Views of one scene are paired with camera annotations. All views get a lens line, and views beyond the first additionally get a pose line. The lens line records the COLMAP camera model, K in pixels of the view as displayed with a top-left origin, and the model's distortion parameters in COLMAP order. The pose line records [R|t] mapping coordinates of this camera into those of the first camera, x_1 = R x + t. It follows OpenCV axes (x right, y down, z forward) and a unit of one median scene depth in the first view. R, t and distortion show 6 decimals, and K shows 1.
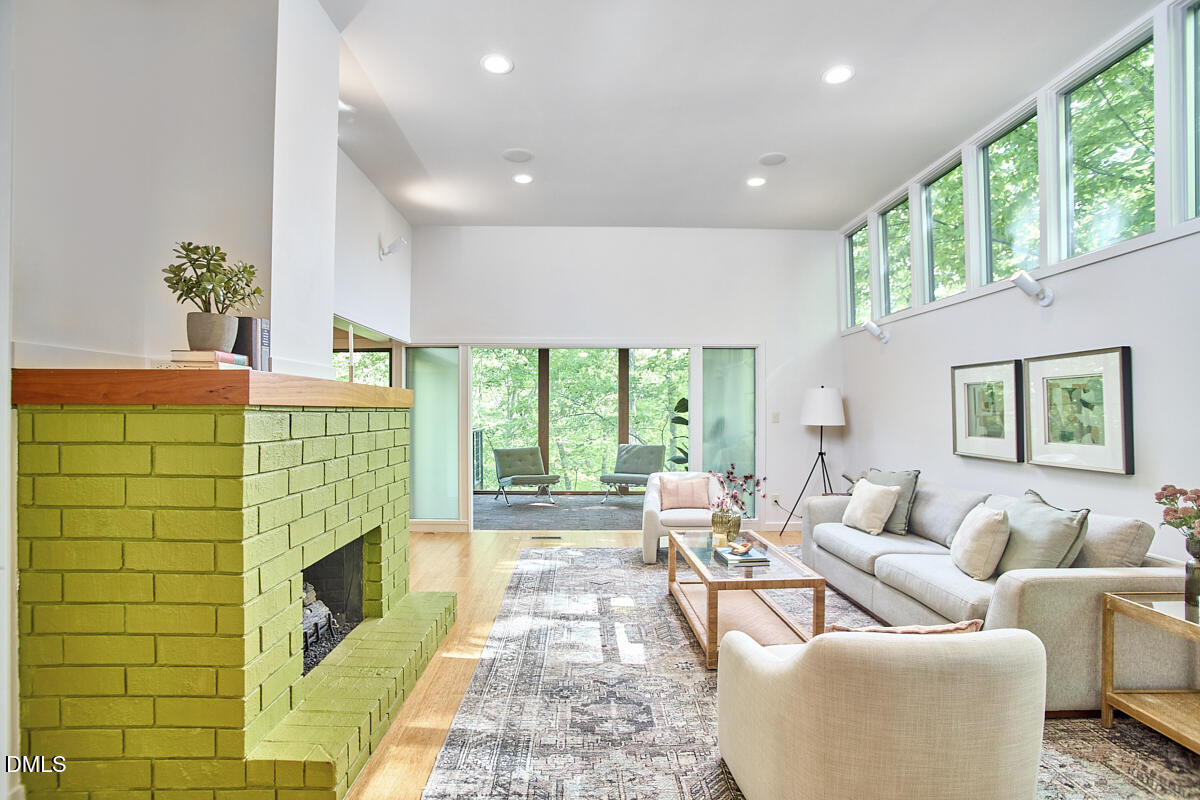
lens RADIAL K [[587.0, 0, 598.4], [0, 587.0, 415.9], [0, 0, 1]] dist [-0.000134, -0.000008]
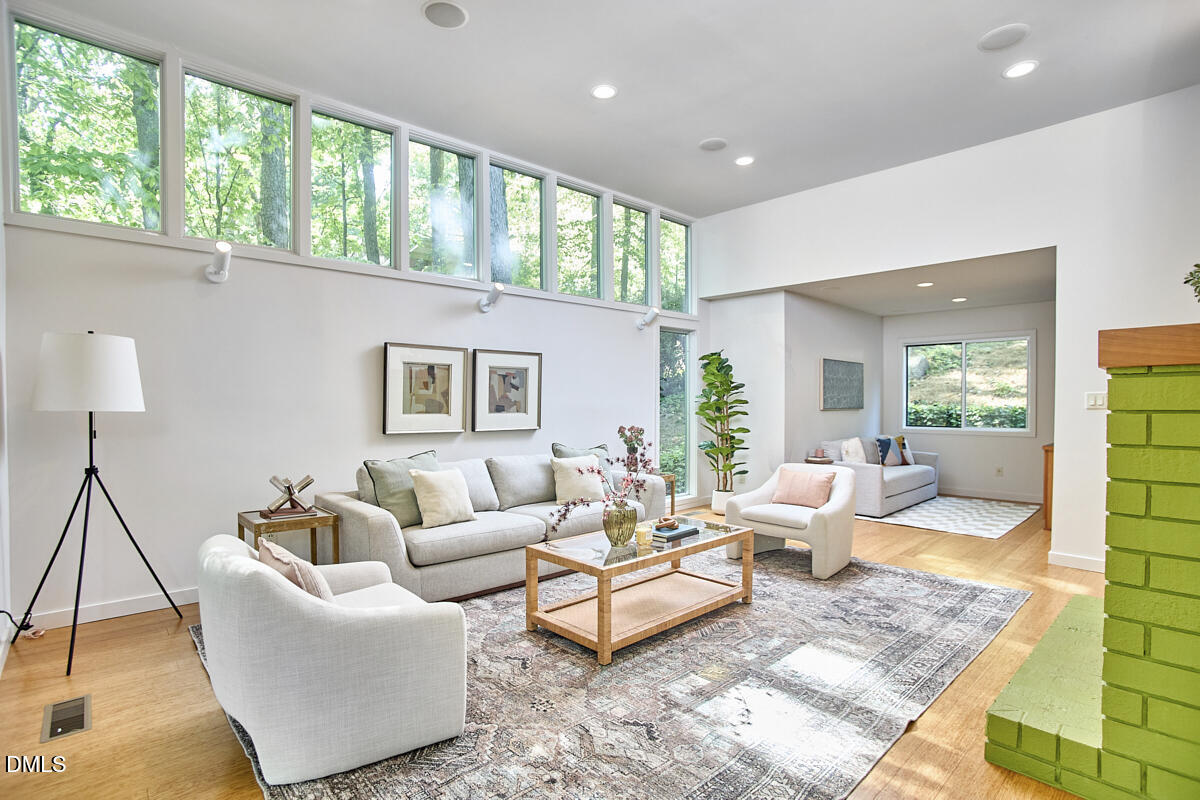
lens RADIAL K [[600.8, 0, 600.0], [0, 600.8, 400.0], [0, 0, 1]] dist [-0.002957, -0.000276]
pose [[-0.673070, -0.003920, 0.739568, -0.449143], [-0.001728, 0.999992, 0.003728, 0.007989], [-0.739577, 0.001231, -0.673071, 1.781998]]
